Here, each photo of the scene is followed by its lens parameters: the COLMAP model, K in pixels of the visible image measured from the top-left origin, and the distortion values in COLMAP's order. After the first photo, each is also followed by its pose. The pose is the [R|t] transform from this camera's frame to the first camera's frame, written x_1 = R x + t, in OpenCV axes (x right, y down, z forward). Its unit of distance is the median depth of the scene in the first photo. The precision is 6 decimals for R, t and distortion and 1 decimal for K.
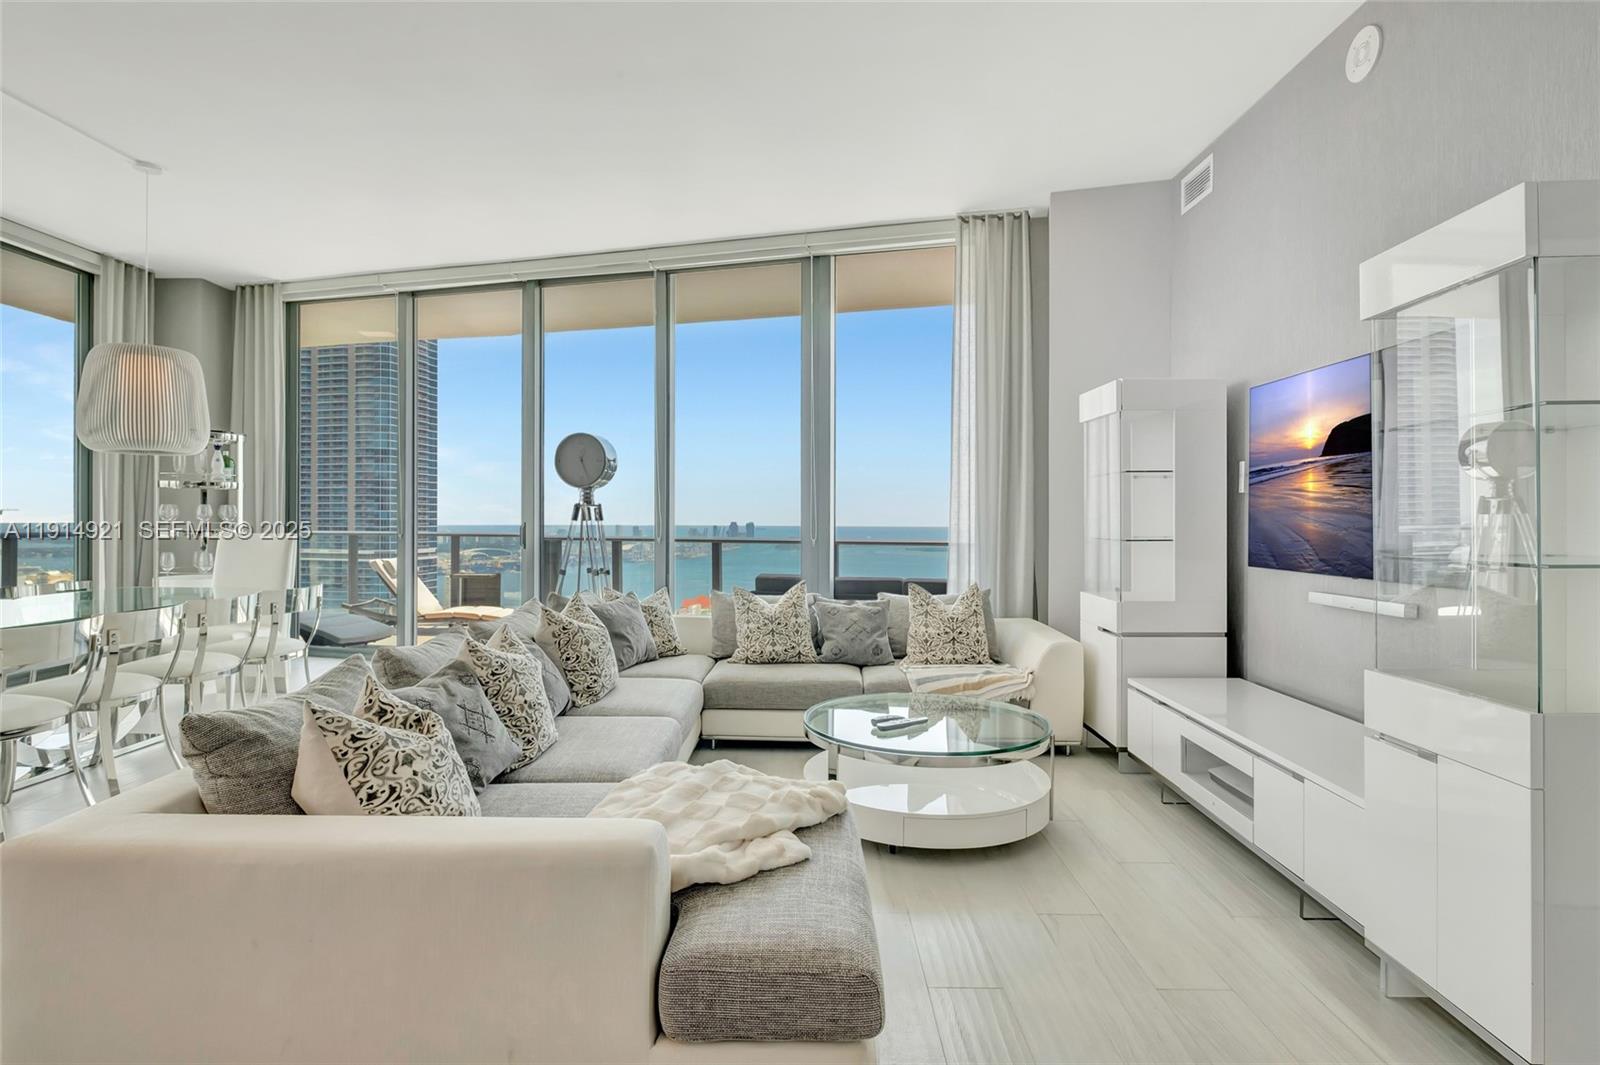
lens RADIAL K [[808.4, 0, 800.0], [0, 808.4, 532.5], [0, 0, 1]] dist [-0.017277, -0.001369]
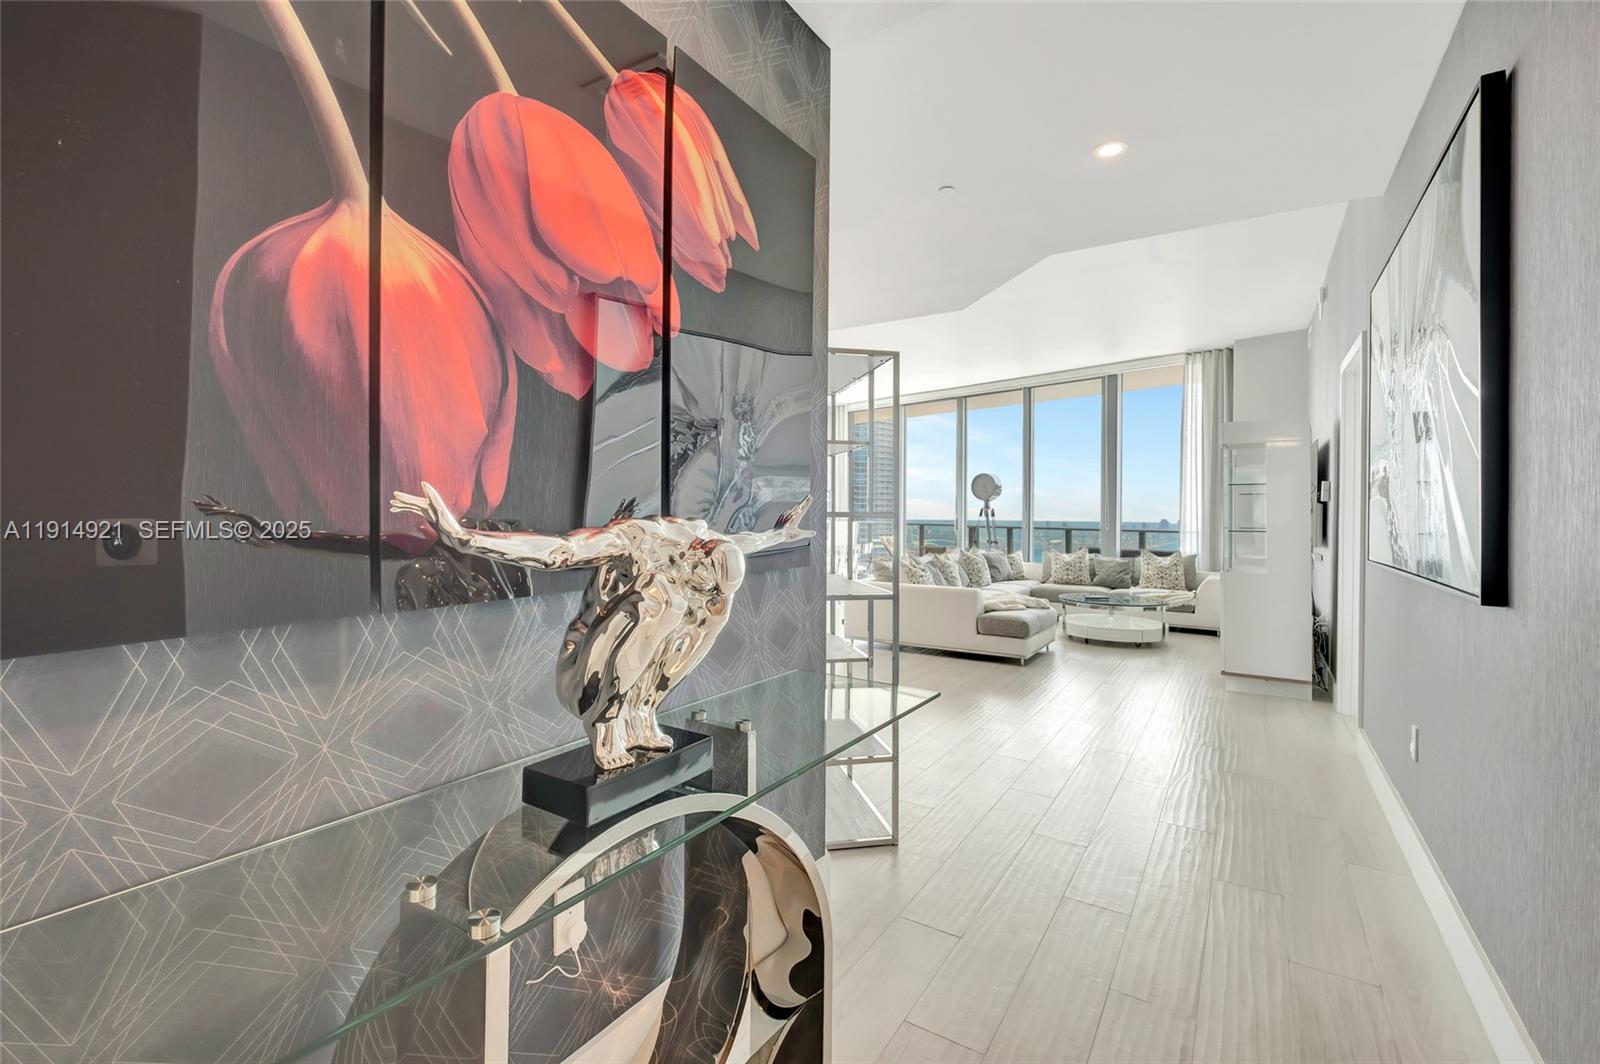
lens RADIAL K [[697.9, 0, 796.1], [0, 697.9, 519.8], [0, 0, 1]] dist [0.004575, -0.006569]
pose [[0.844039, 0.006437, -0.536244, 0.268741], [-0.014497, 0.999836, -0.010817, 0.018499], [0.536086, 0.016904, 0.843994, -0.723903]]
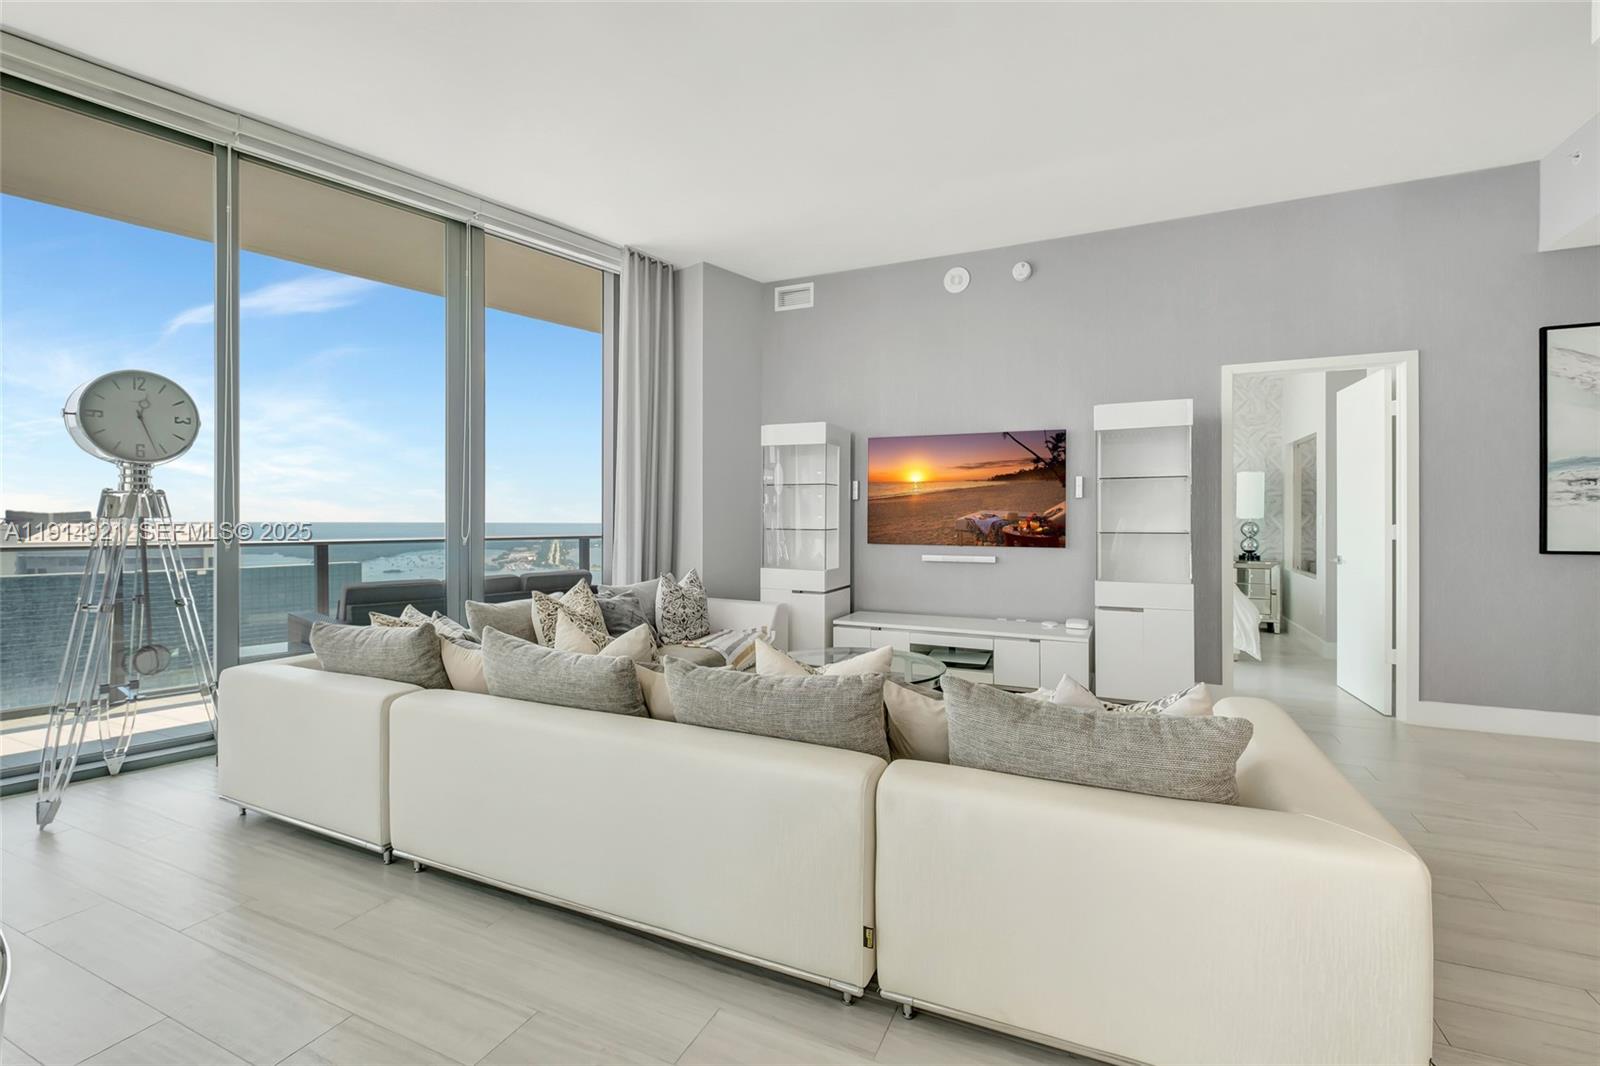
lens RADIAL K [[697.9, 0, 796.1], [0, 697.9, 520.8], [0, 0, 1]] dist [0.004575, -0.006569]
pose [[0.411105, -0.006292, 0.911566, -0.532141], [0.013509, 0.999908, 0.000809, -0.005728], [-0.911488, 0.011982, 0.411153, 0.338295]]
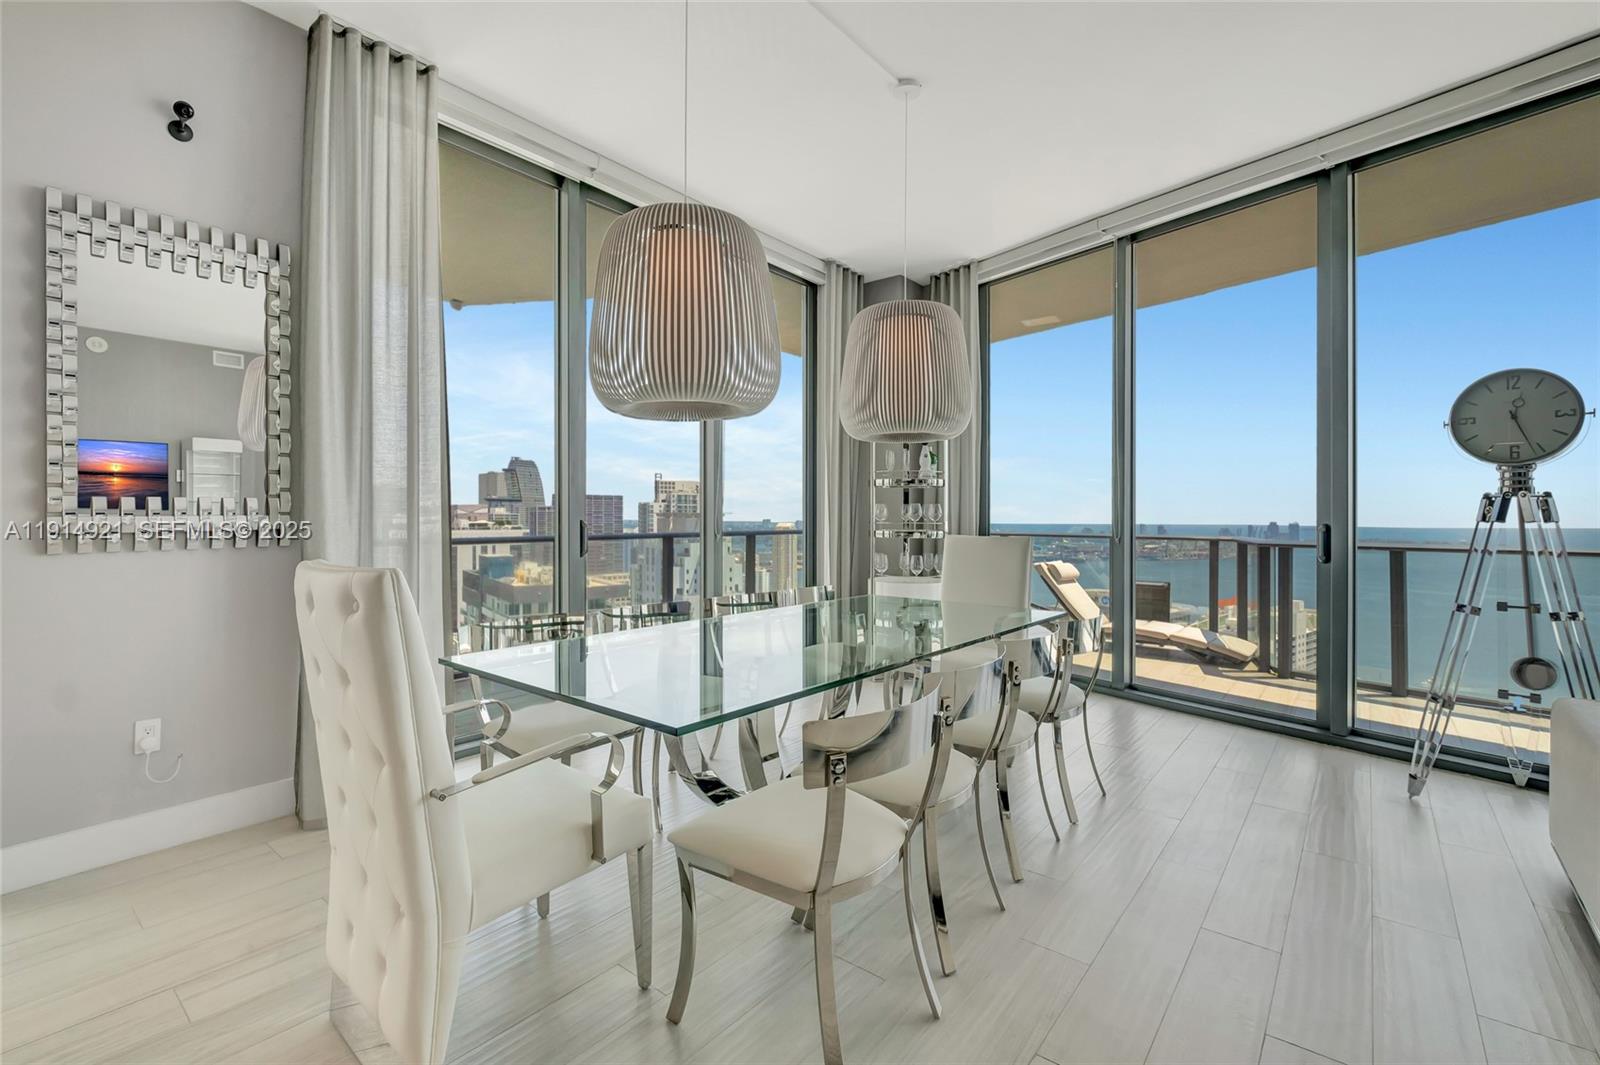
lens RADIAL K [[697.9, 0, 796.1], [0, 697.9, 520.3], [0, 0, 1]] dist [0.004575, -0.006569]
pose [[0.774438, 0.000640, -0.632649, -0.345987], [-0.009364, 0.999902, -0.010451, -0.005468], [0.632580, 0.014018, 0.774368, 0.288780]]
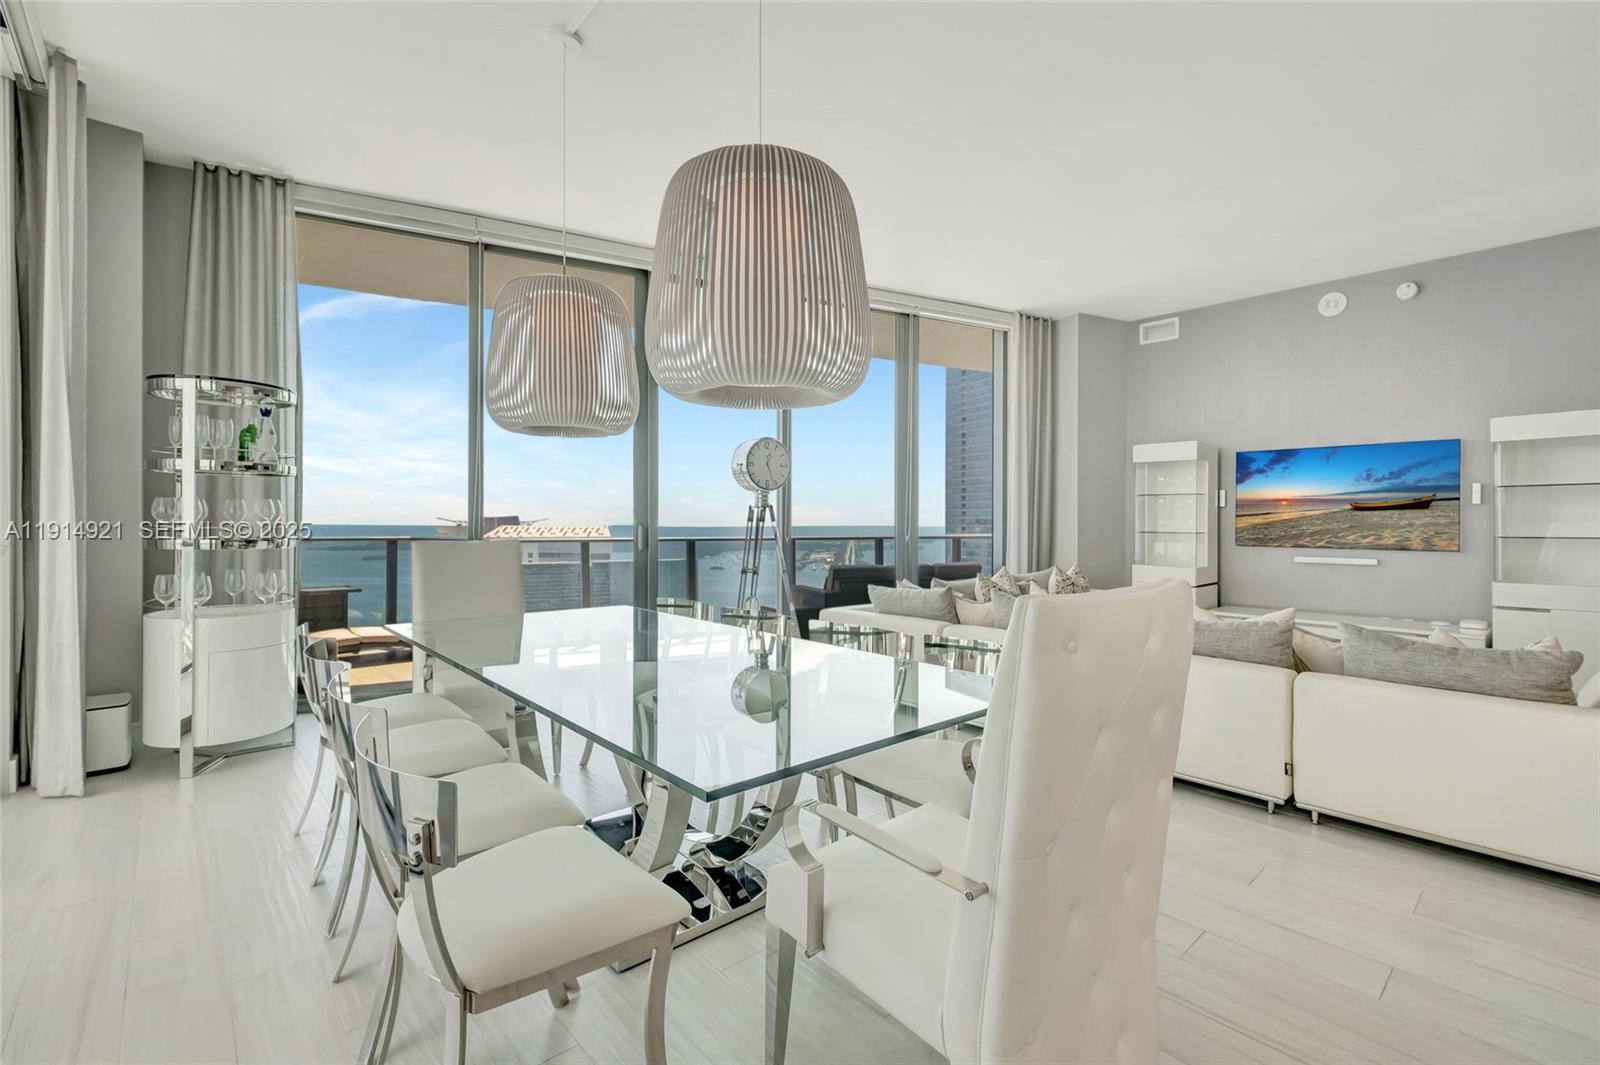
lens RADIAL K [[697.9, 0, 796.1], [0, 697.9, 520.3], [0, 0, 1]] dist [0.004575, -0.006569]
pose [[0.742431, -0.000884, 0.669922, -0.834612], [0.009845, 0.999906, -0.009591, -0.007539], [-0.669850, 0.013716, 0.742370, 0.297755]]
